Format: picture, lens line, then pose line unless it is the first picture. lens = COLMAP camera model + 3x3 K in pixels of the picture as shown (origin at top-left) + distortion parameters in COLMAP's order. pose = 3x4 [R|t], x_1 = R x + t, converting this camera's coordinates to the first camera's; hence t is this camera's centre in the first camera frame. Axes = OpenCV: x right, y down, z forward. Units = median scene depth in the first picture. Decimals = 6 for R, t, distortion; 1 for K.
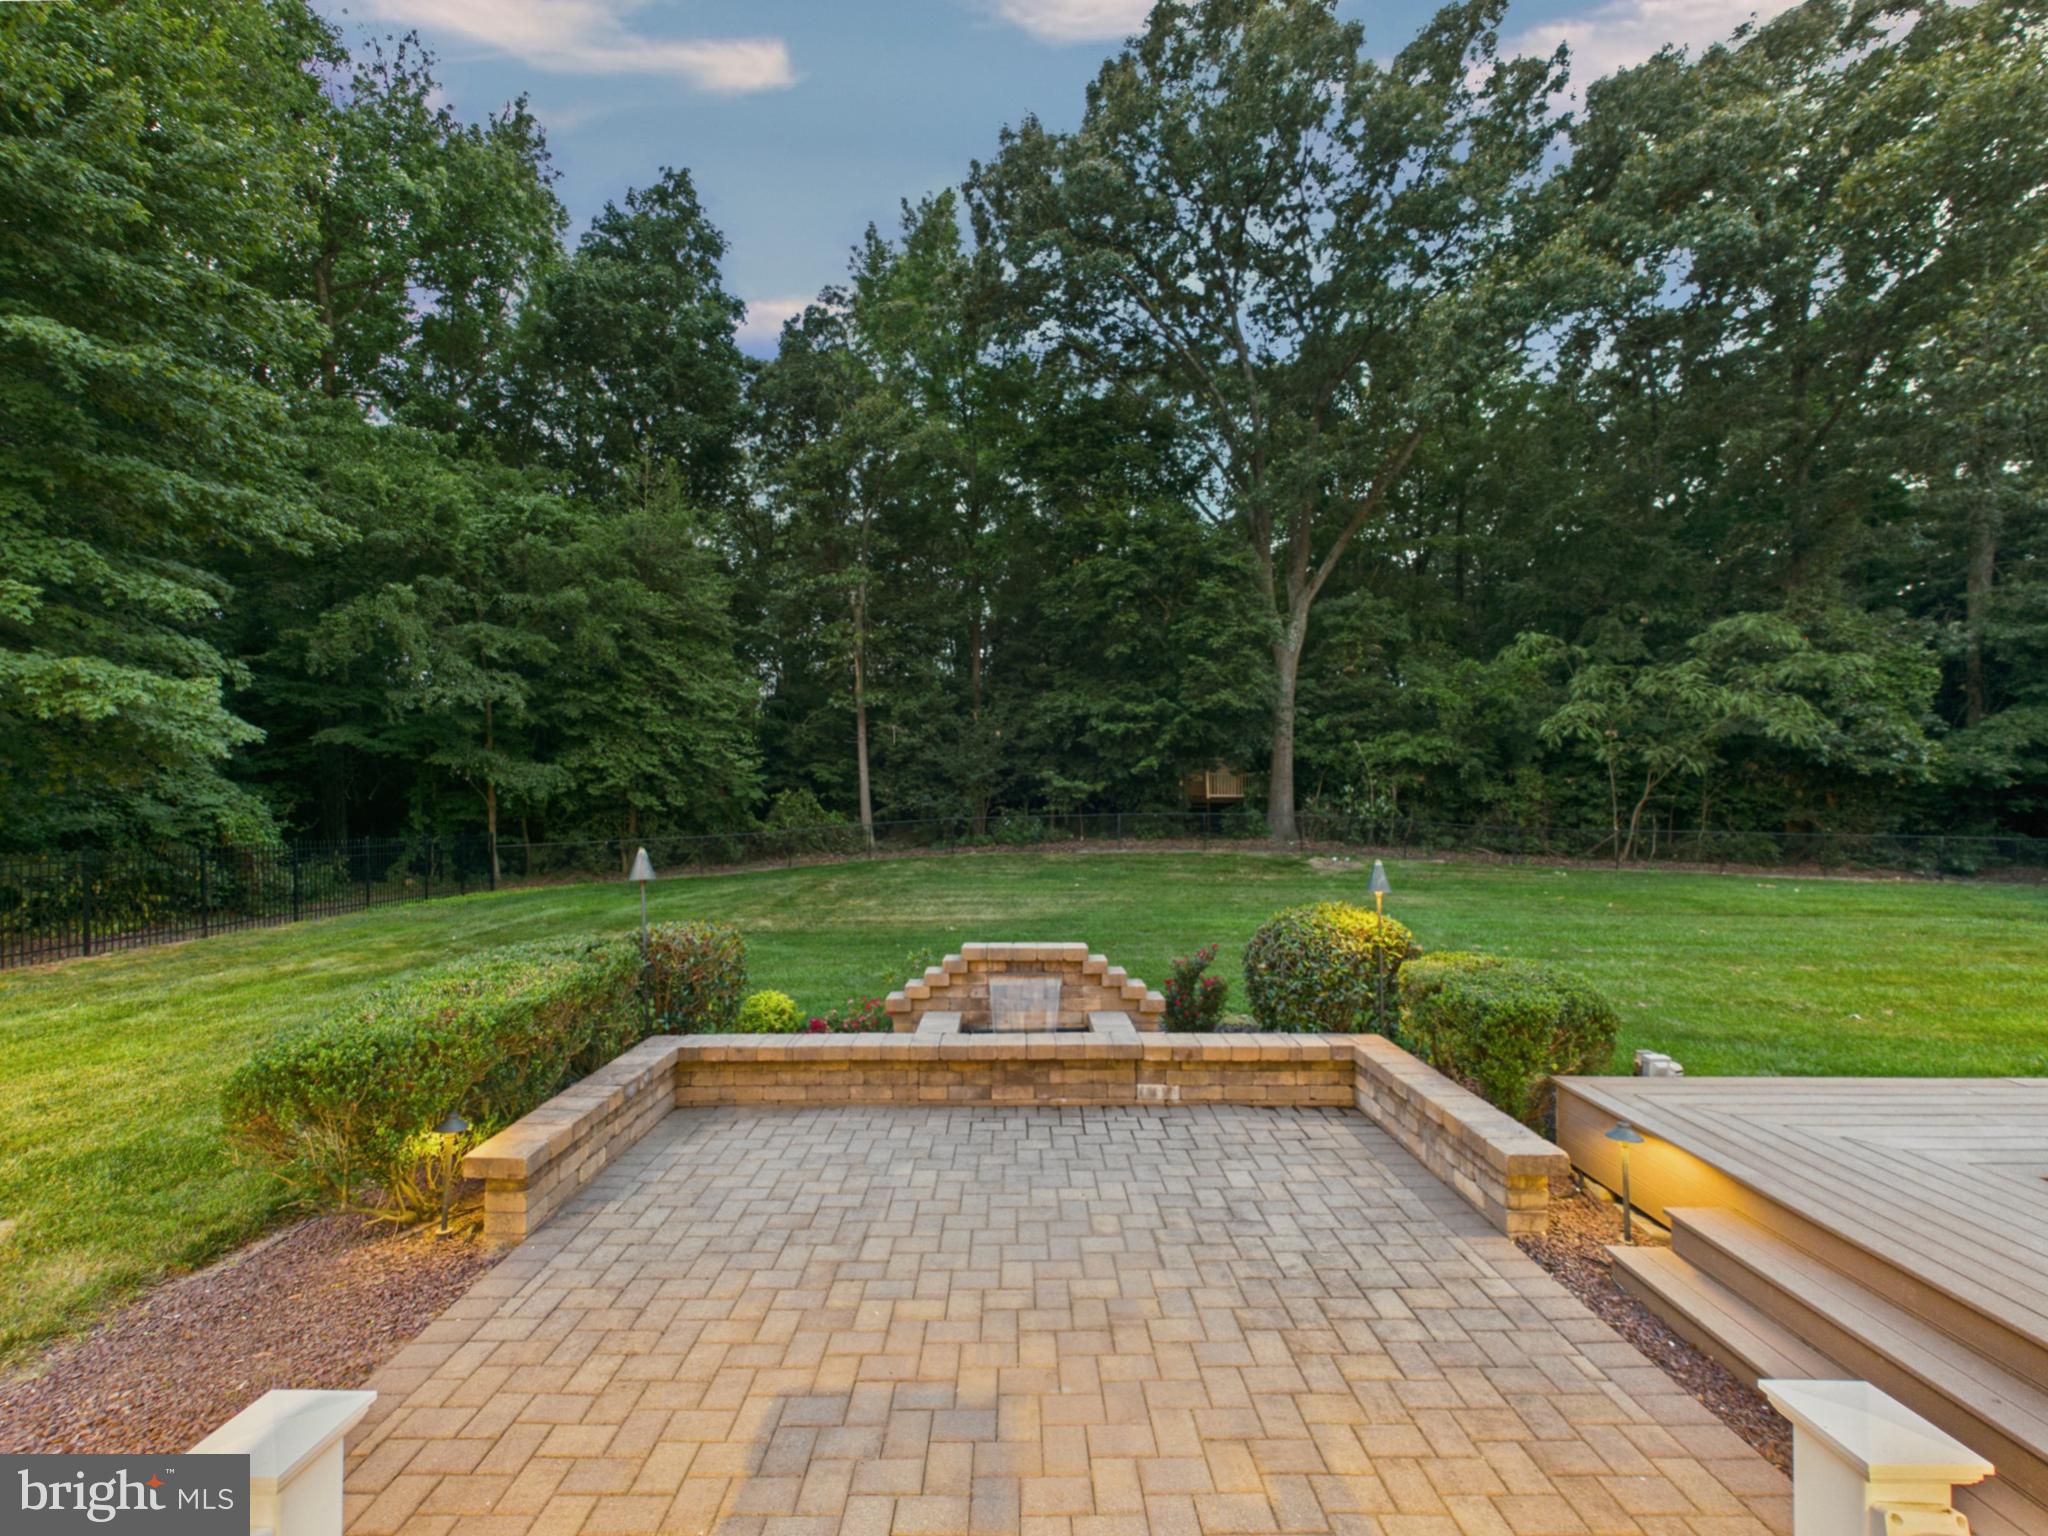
lens RADIAL K [[845.1, 0, 998.3], [0, 845.1, 787.3], [0, 0, 1]] dist [-0.000494, -0.000193]
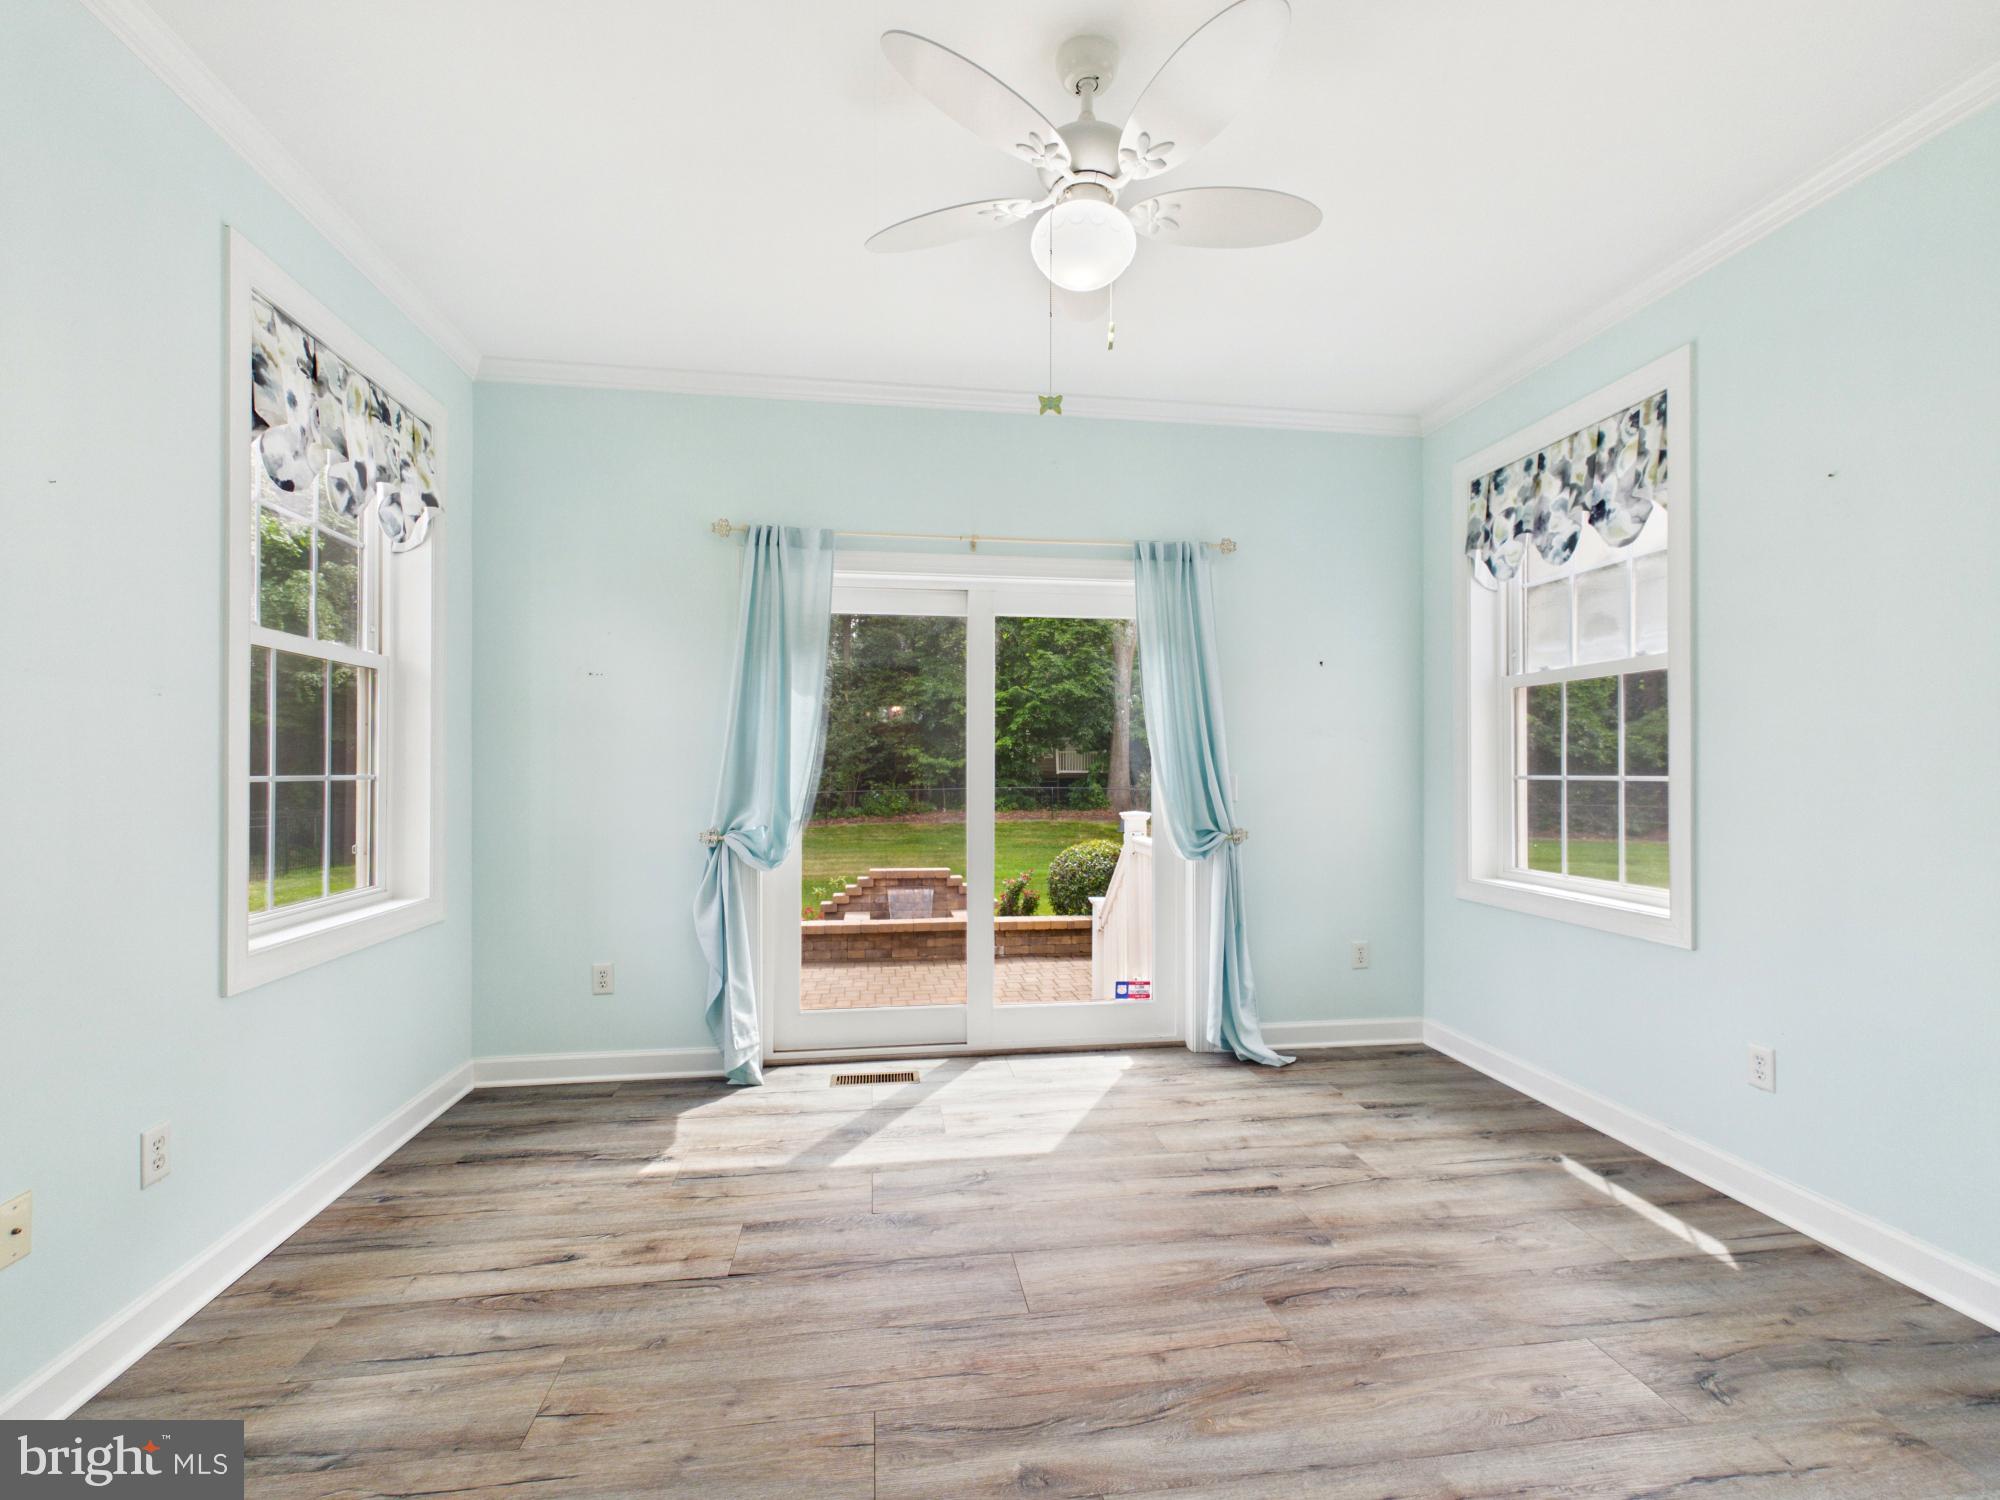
lens RADIAL K [[825.3, 0, 974.9], [0, 825.3, 768.9], [0, 0, 1]] dist [-0.000494, -0.000193]
pose [[0.990803, 0.003594, 0.135261, -0.013129], [-0.004597, 0.999964, 0.007099, -0.002152], [-0.135231, -0.007656, 0.990785, -0.121680]]
